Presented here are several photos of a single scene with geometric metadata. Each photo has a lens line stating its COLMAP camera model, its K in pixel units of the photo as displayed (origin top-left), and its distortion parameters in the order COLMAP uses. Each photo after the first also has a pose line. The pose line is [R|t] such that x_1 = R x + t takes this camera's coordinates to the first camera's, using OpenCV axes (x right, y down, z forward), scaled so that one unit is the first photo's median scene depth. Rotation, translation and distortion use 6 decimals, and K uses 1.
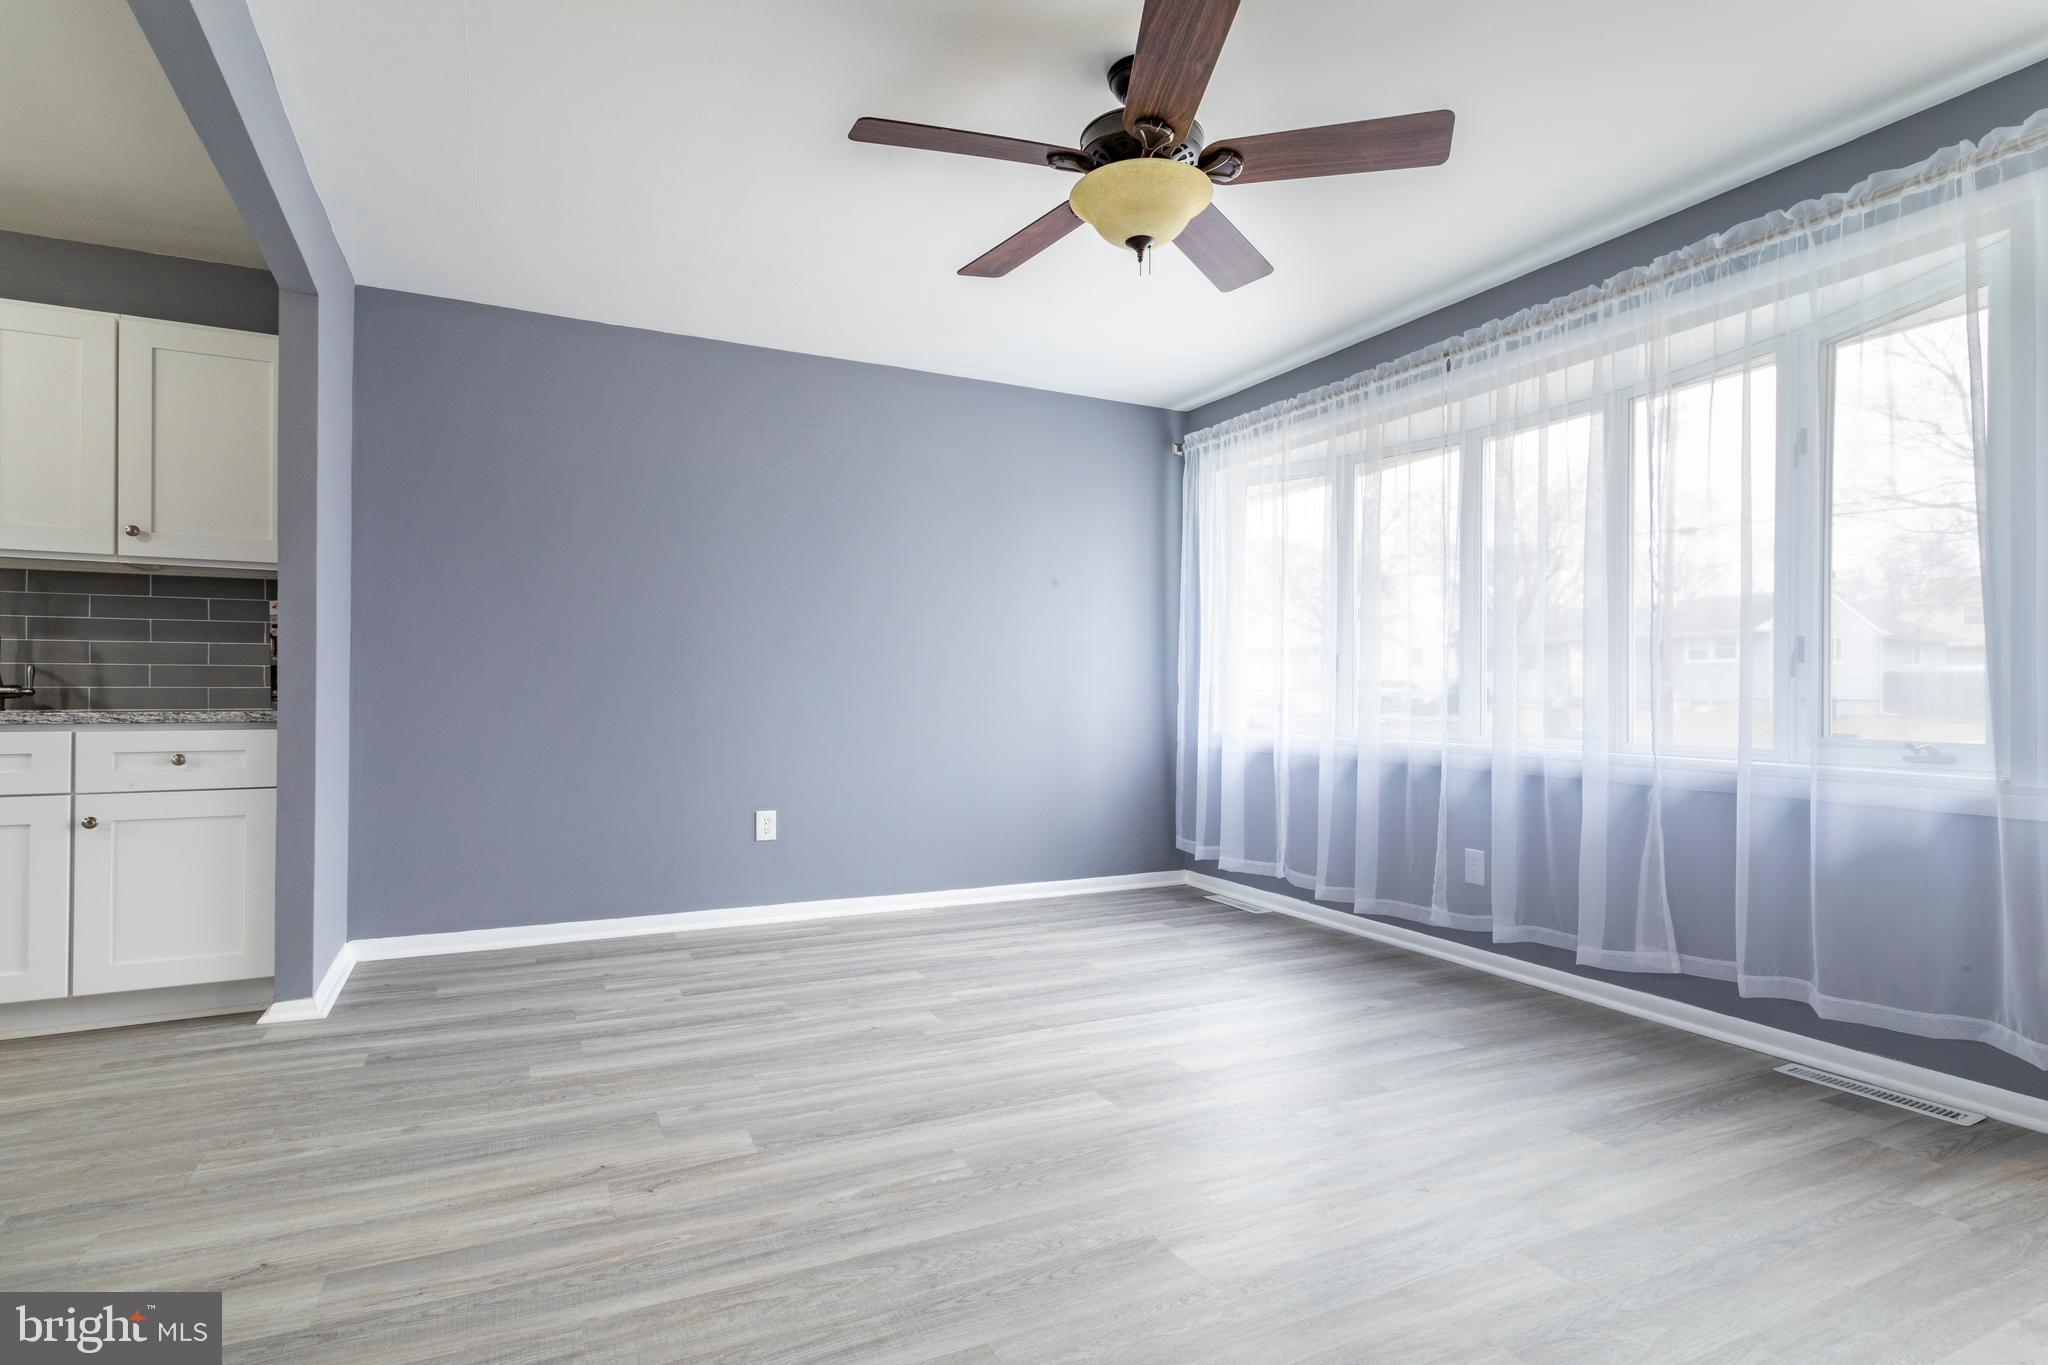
lens RADIAL K [[1038.3, 0, 956.6], [0, 1038.3, 682.0], [0, 0, 1]] dist [0.005293, 0.002305]
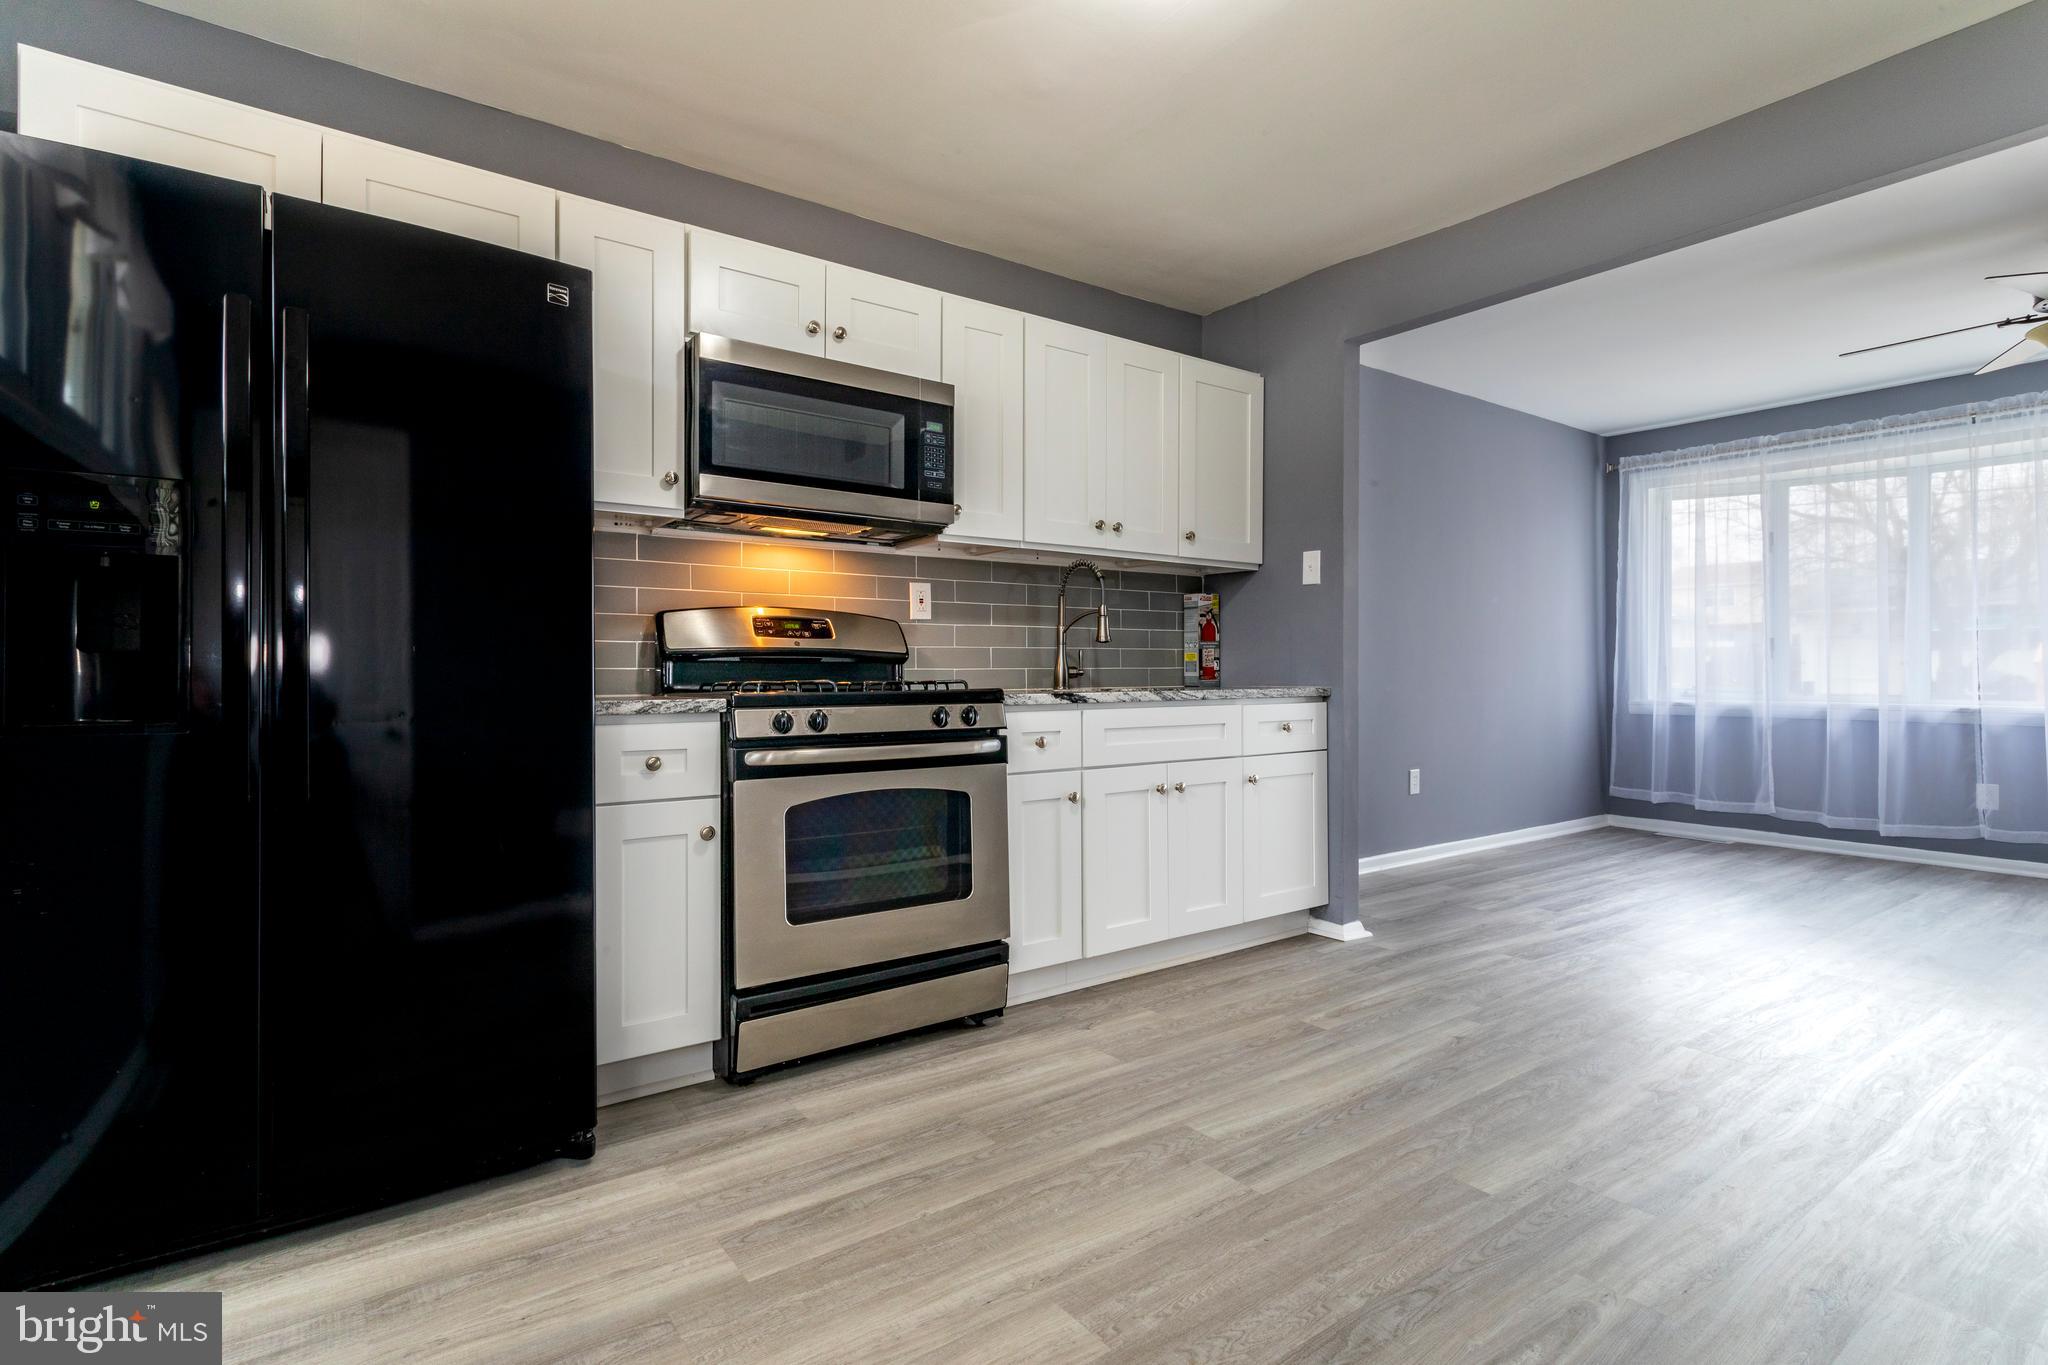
lens RADIAL K [[1007.3, 0, 939.3], [0, 1007.3, 701.2], [0, 0, 1]] dist [0.006053, -0.001827]
pose [[0.982016, -0.015780, 0.188140, -1.215444], [0.007245, 0.998917, 0.045967, -0.011376], [-0.188661, -0.043777, 0.981066, -0.063229]]
